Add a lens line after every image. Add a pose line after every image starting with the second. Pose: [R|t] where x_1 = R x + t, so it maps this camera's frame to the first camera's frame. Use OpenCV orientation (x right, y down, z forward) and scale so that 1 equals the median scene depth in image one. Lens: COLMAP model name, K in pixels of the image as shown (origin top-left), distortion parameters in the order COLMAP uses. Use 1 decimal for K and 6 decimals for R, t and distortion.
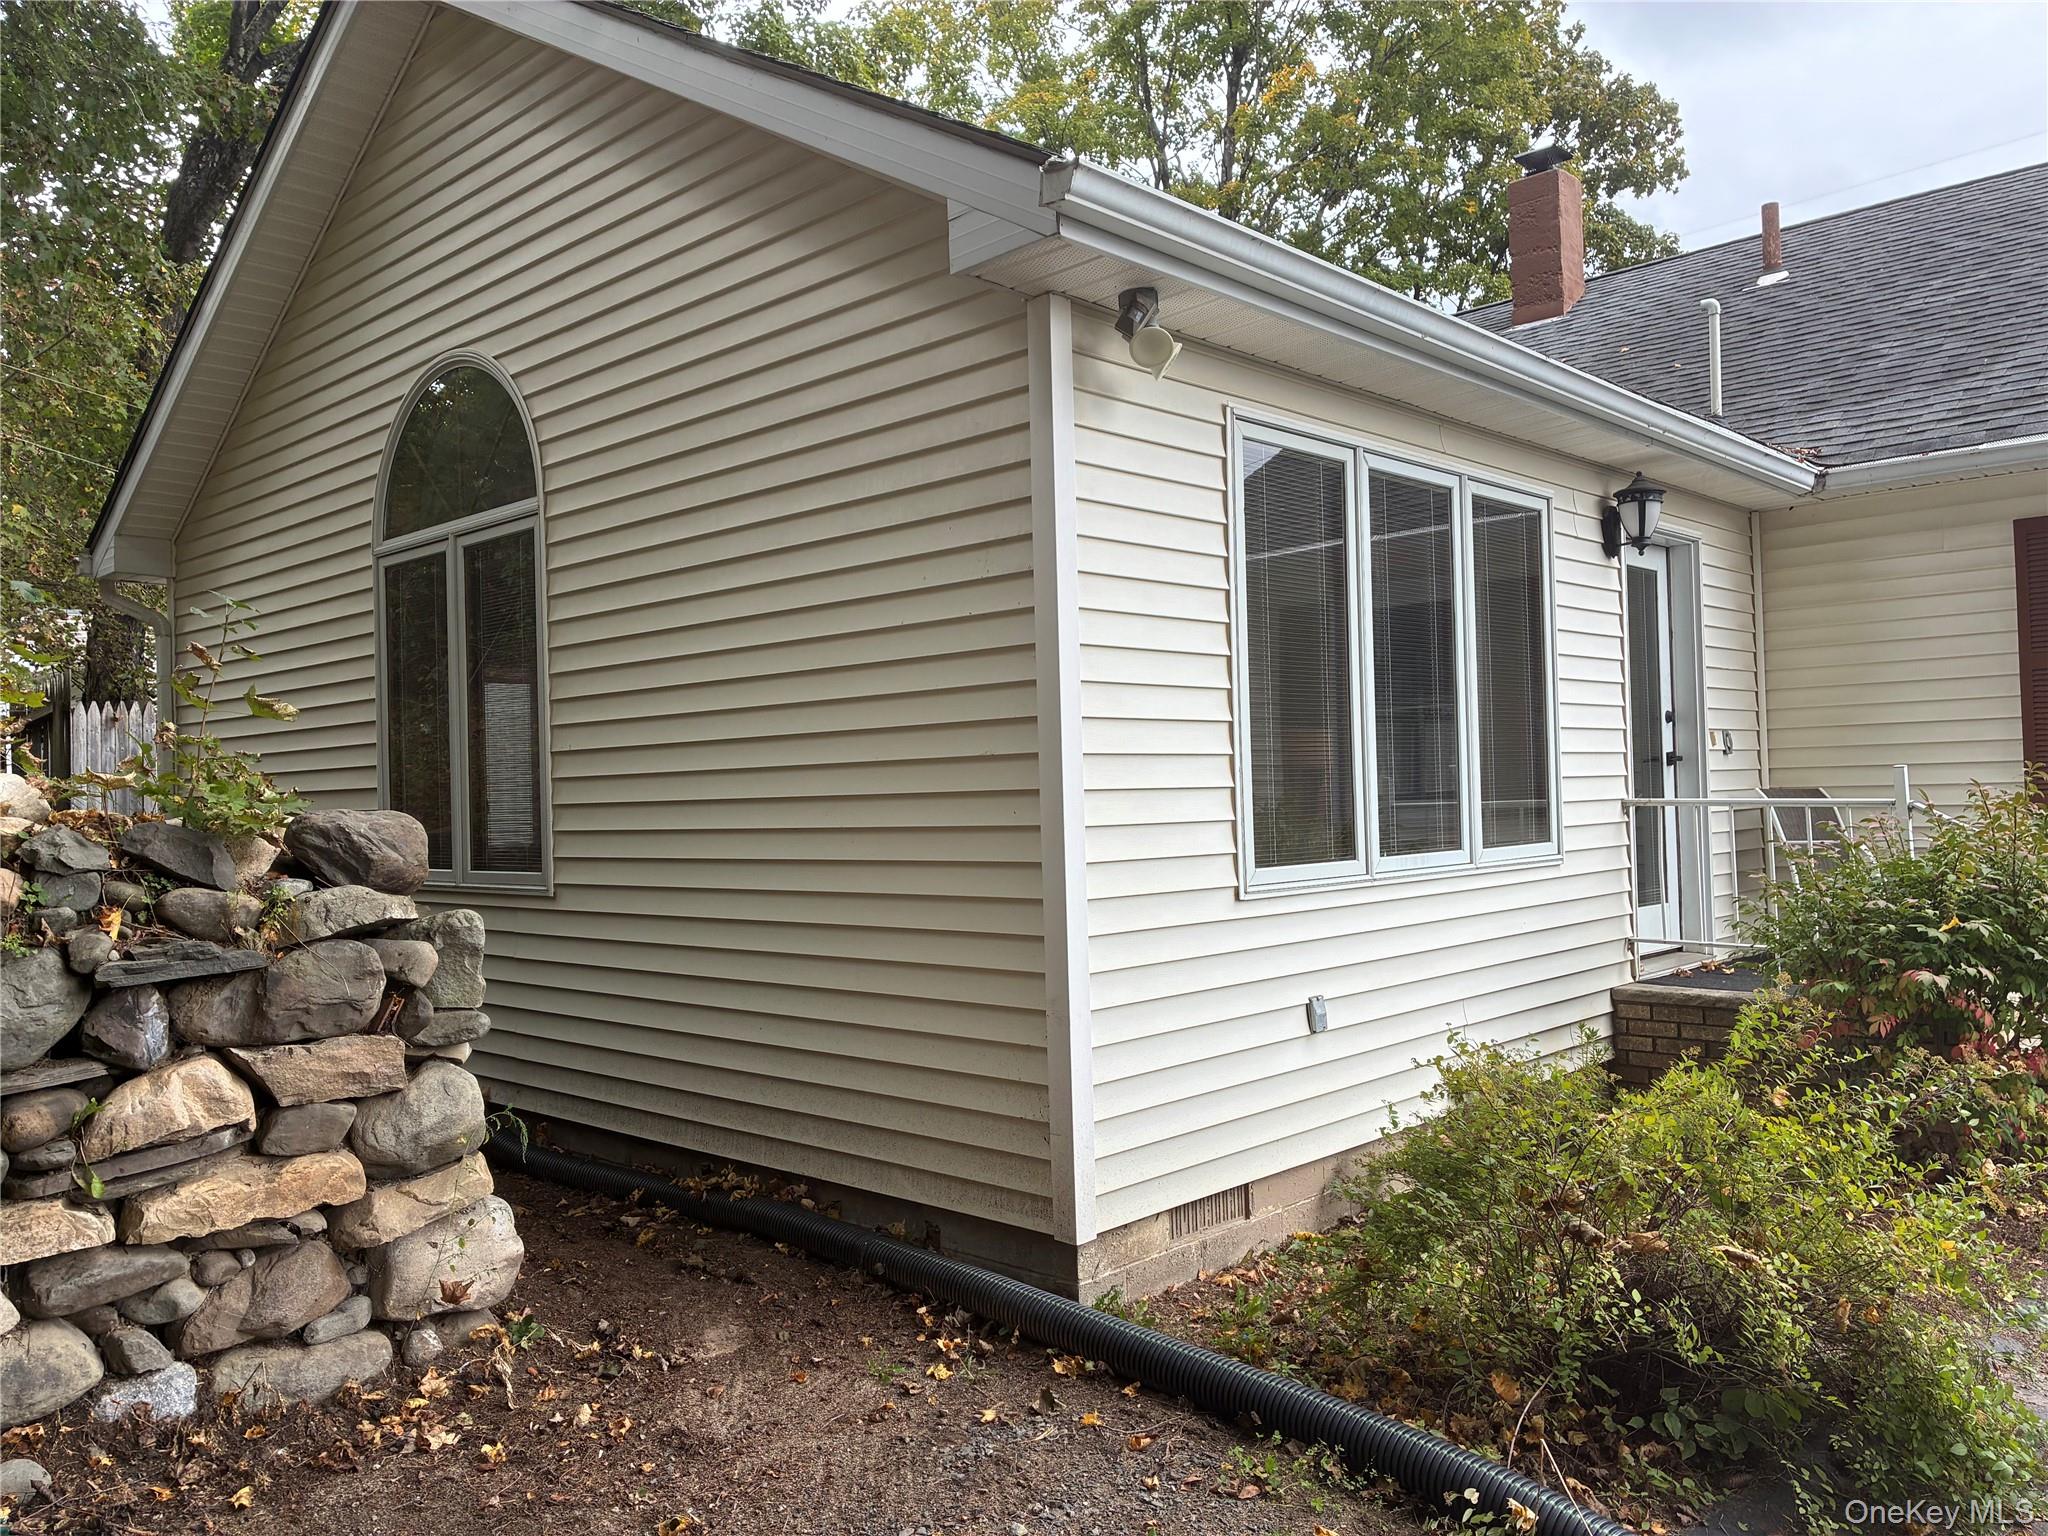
lens RADIAL K [[1576.3, 0, 1014.2], [0, 1576.3, 755.0], [0, 0, 1]] dist [0.024593, -0.008274]
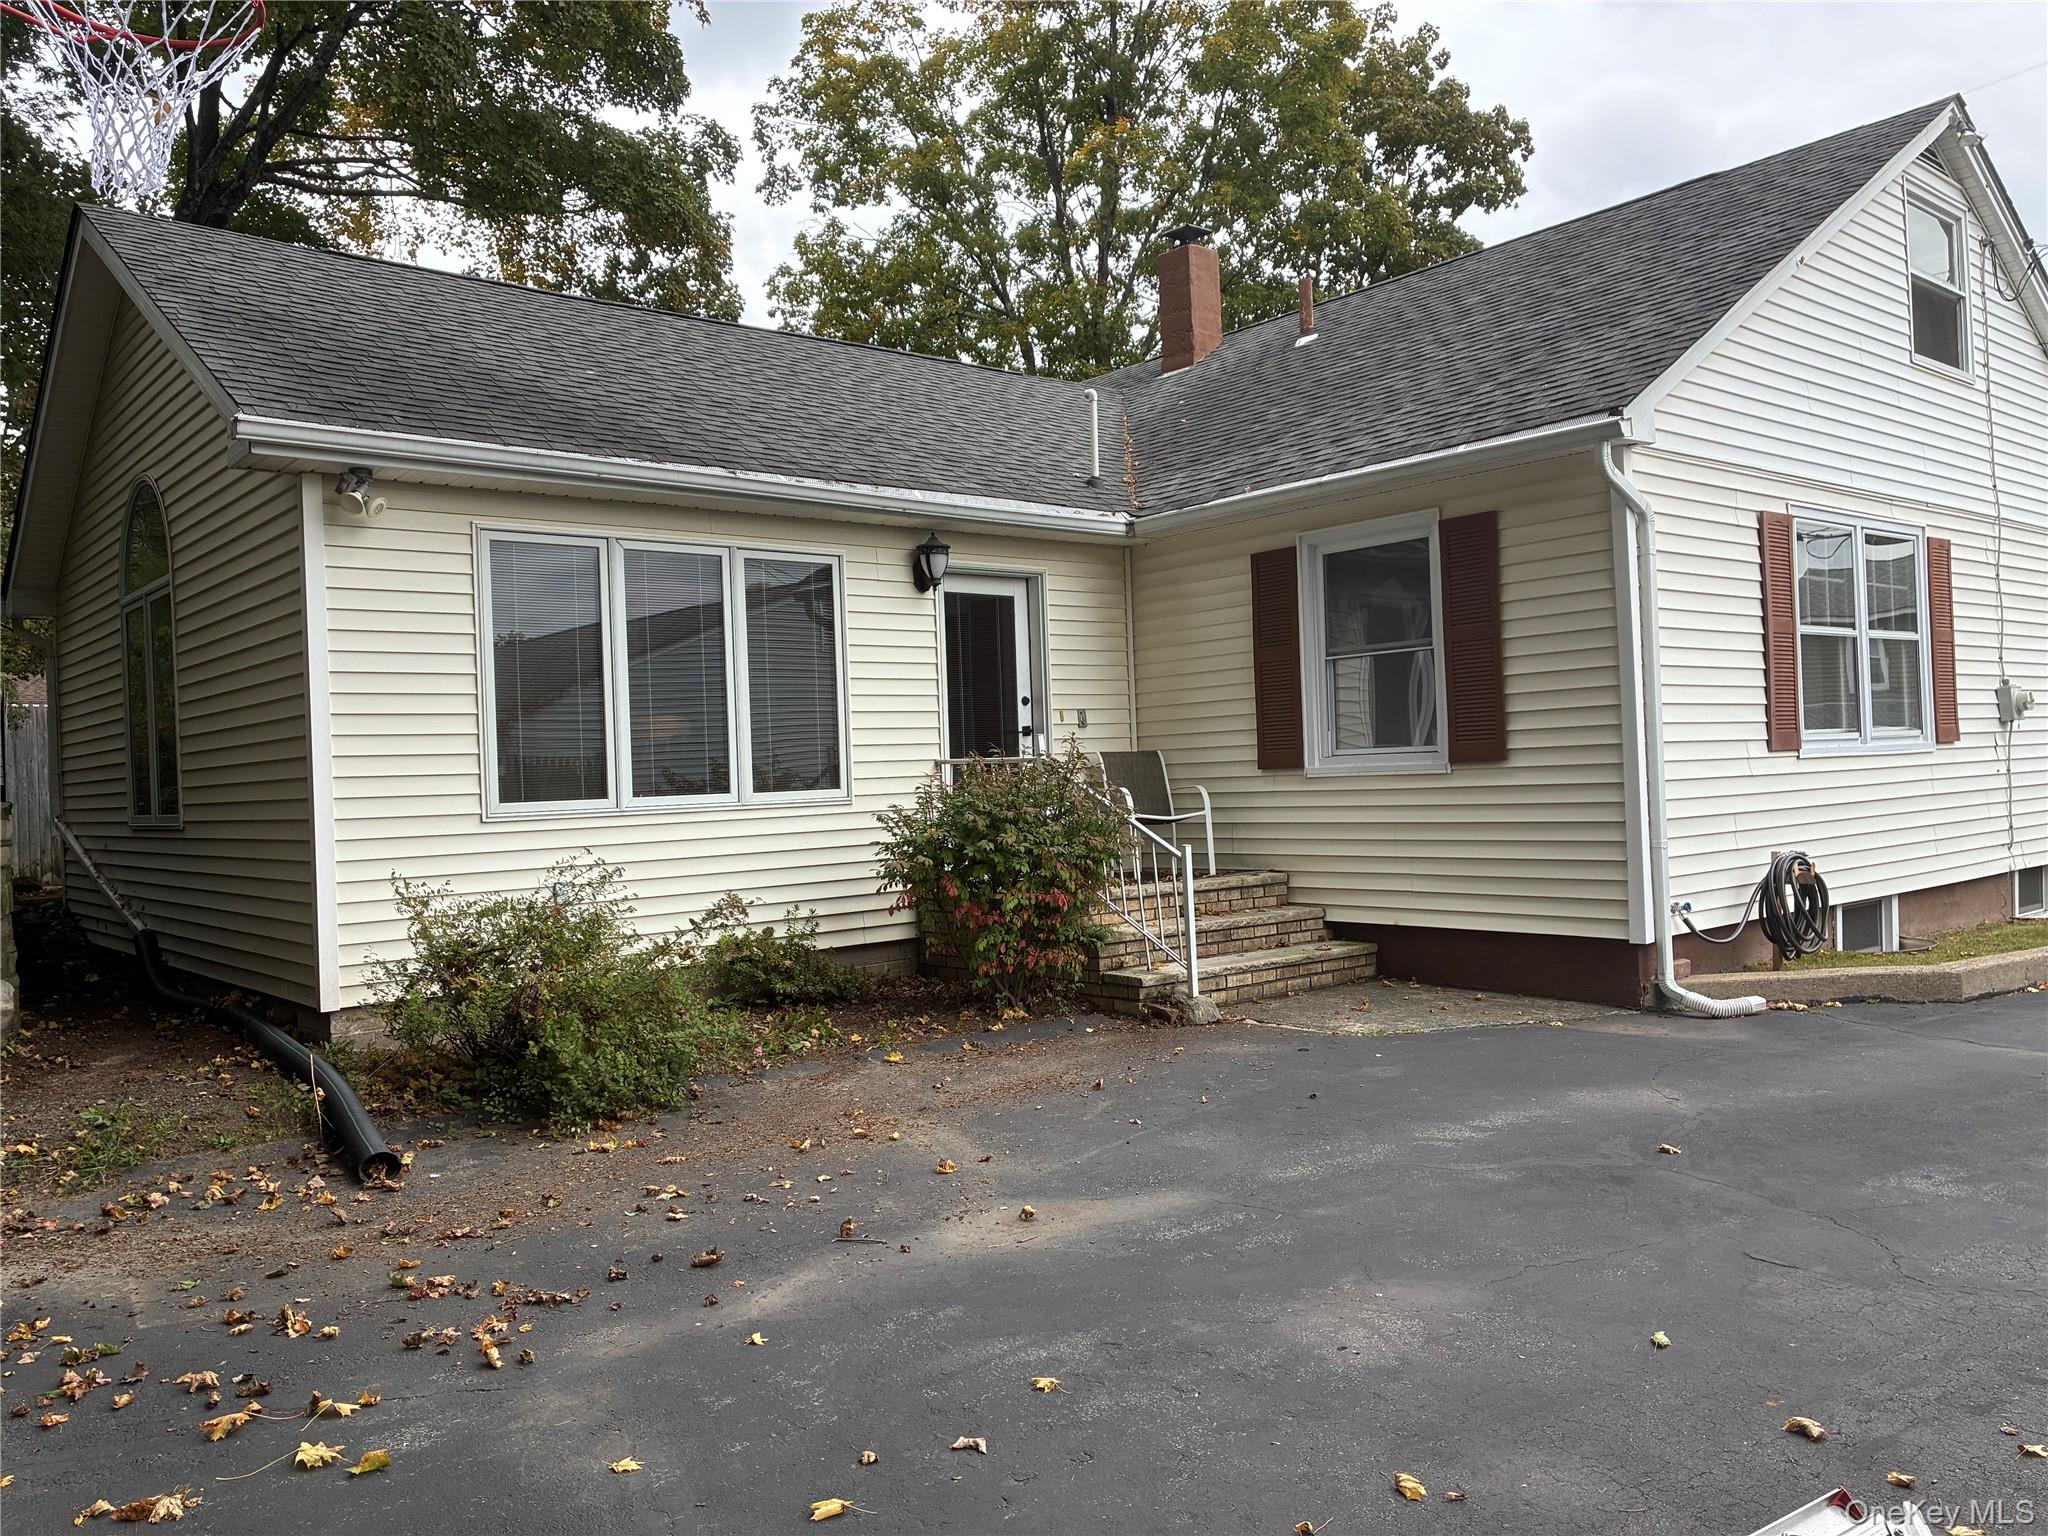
lens RADIAL K [[1576.3, 0, 1035.8], [0, 1576.3, 776.3], [0, 0, 1]] dist [0.024593, -0.008274]
pose [[0.993980, -0.009501, -0.109152, 0.572688], [0.012790, 0.999484, 0.029475, 0.001351], [0.108816, -0.030693, 0.993588, -0.372410]]
